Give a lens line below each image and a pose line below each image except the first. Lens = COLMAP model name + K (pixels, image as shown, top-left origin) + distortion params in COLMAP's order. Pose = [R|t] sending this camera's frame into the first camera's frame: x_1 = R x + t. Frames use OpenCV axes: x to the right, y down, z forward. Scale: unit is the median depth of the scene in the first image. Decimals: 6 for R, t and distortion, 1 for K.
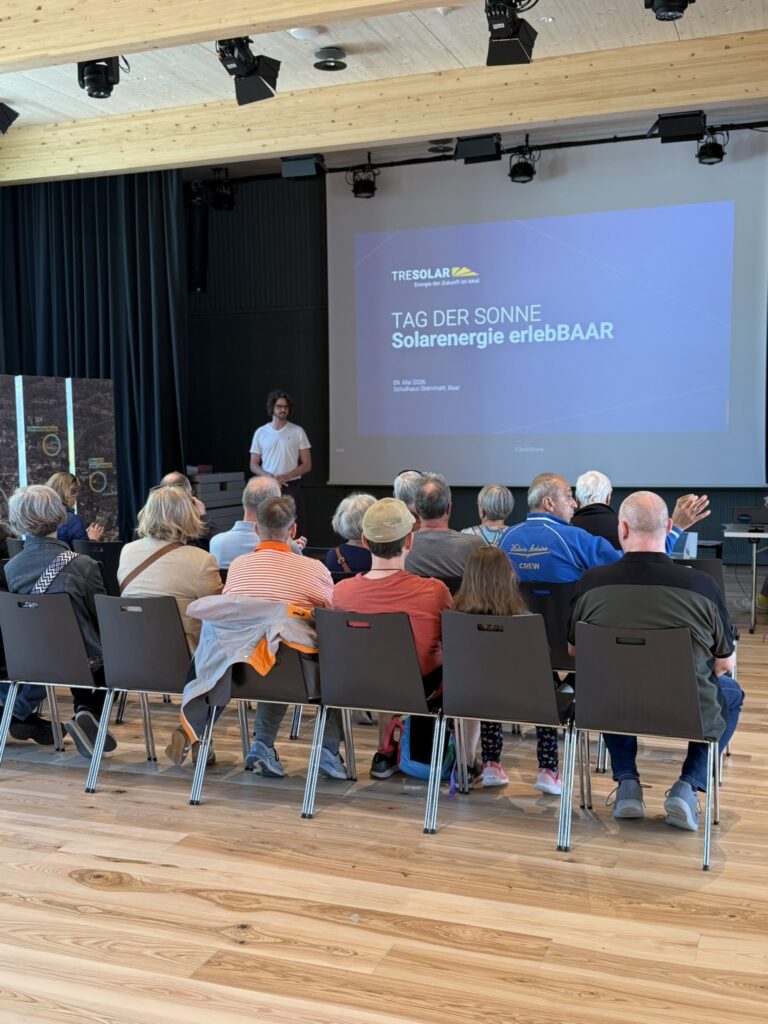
lens RADIAL K [[1104.8, 0, 382.5], [0, 1104.8, 538.3], [0, 0, 1]] dist [0.196127, -0.408374]
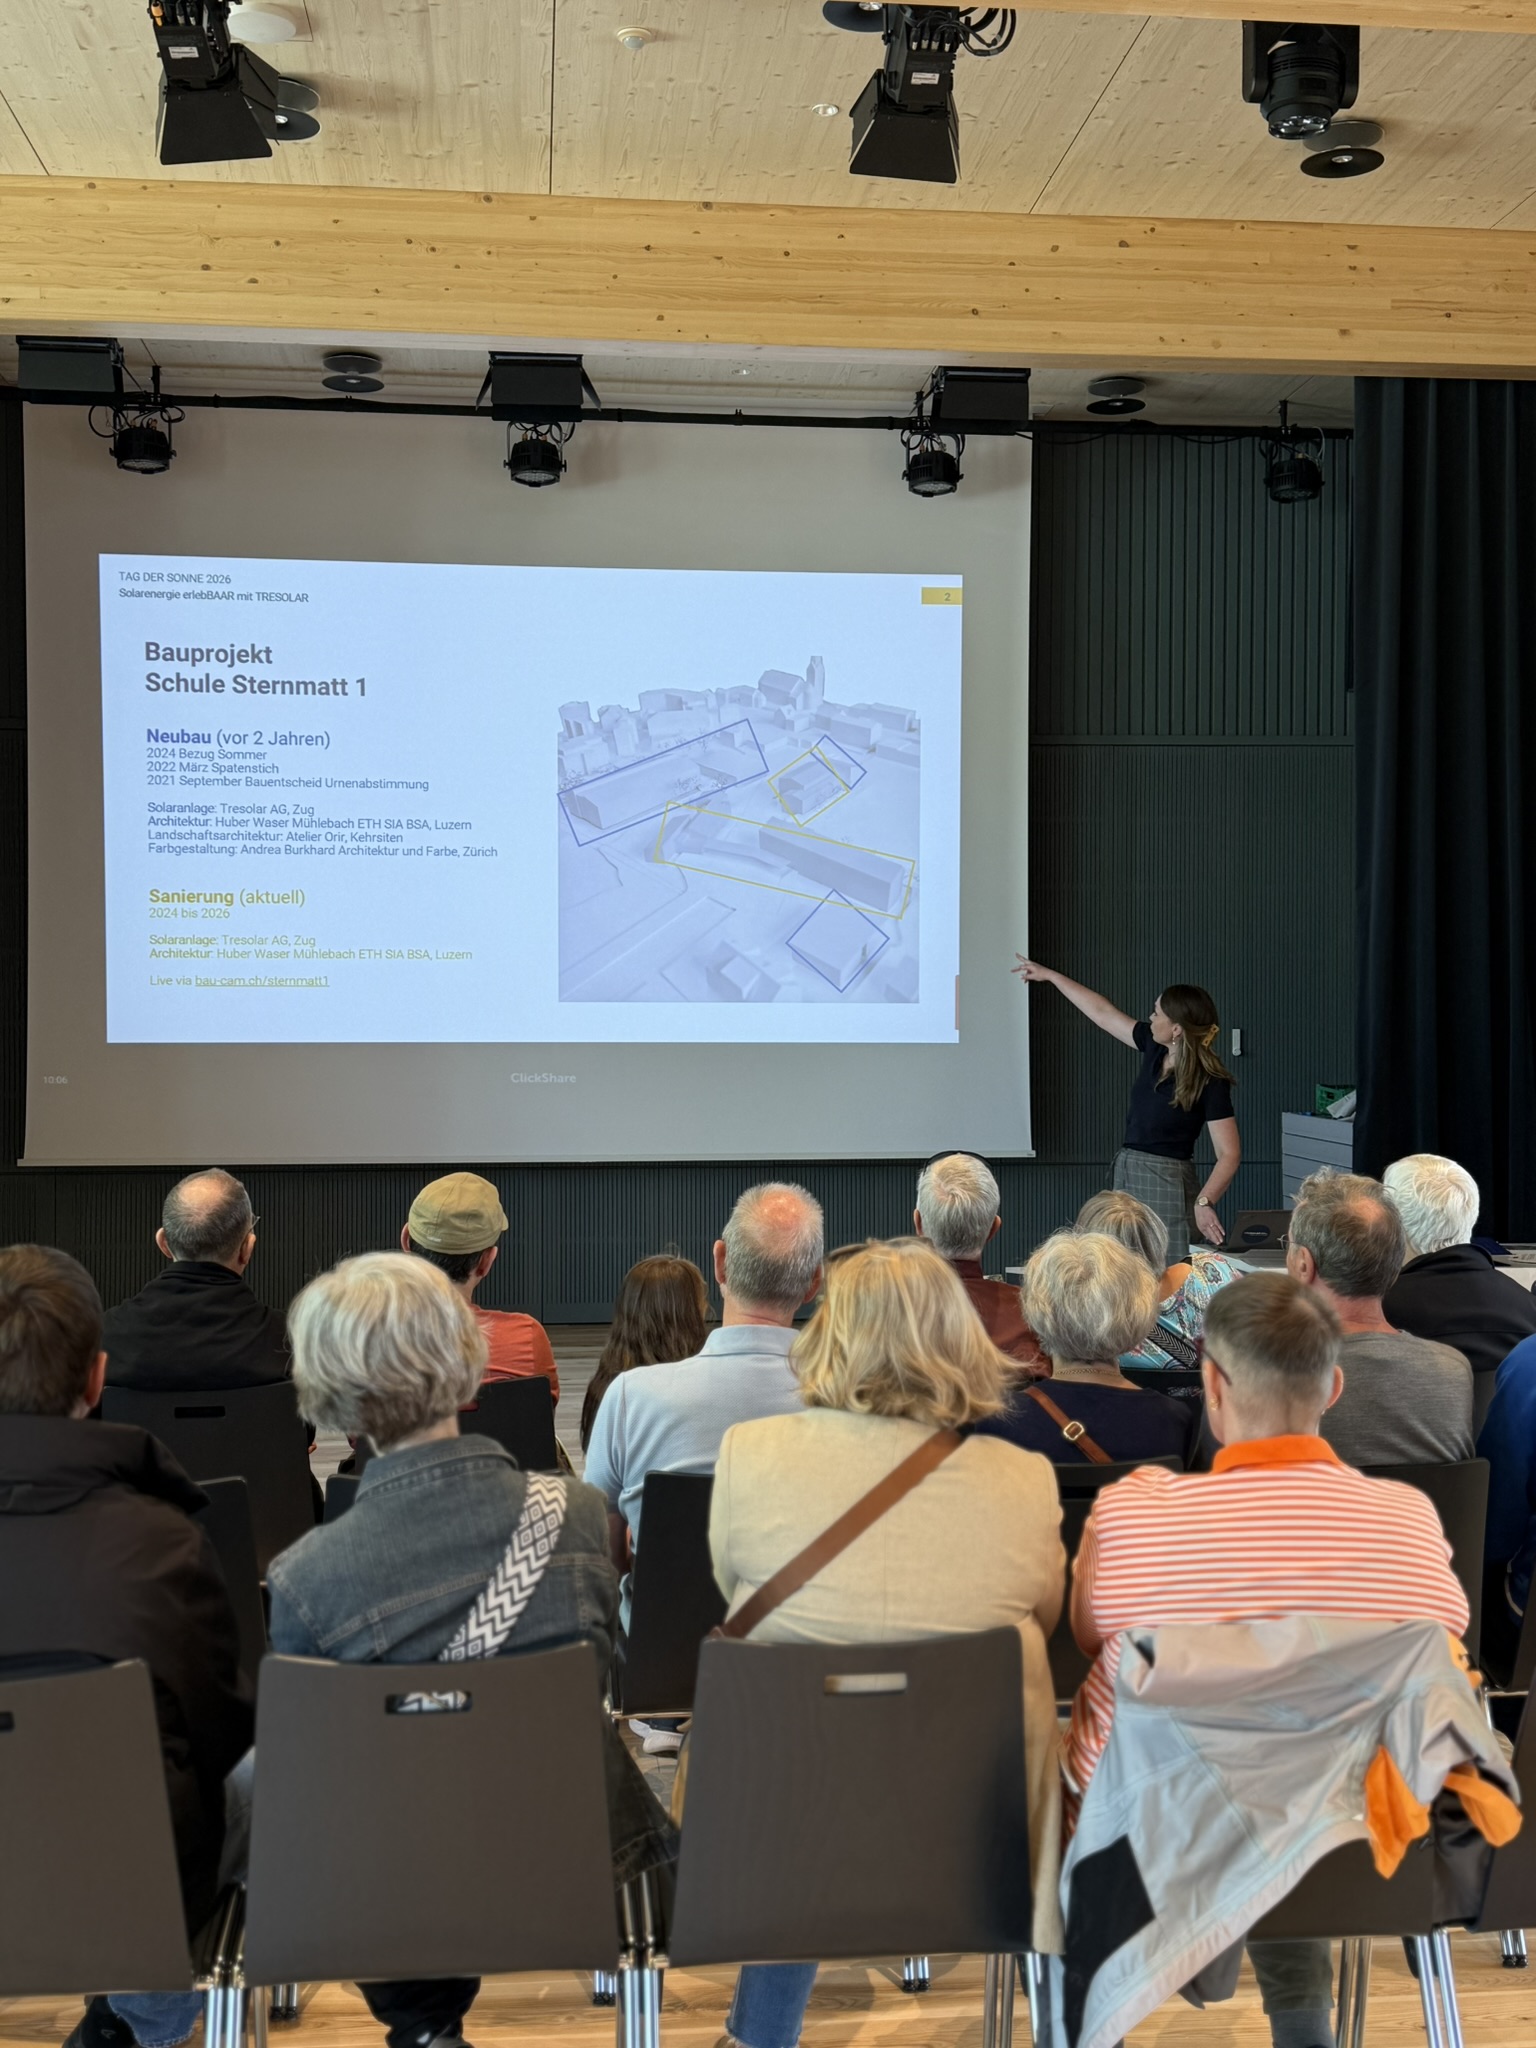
lens RADIAL K [[2209.6, 0, 765.0], [0, 2209.6, 1076.7], [0, 0, 1]] dist [0.196127, -0.408374]
pose [[0.895413, -0.000741, 0.445237, -0.240643], [0.033856, 0.997217, -0.066427, -0.025961], [-0.443948, 0.074554, 0.892945, 0.234802]]
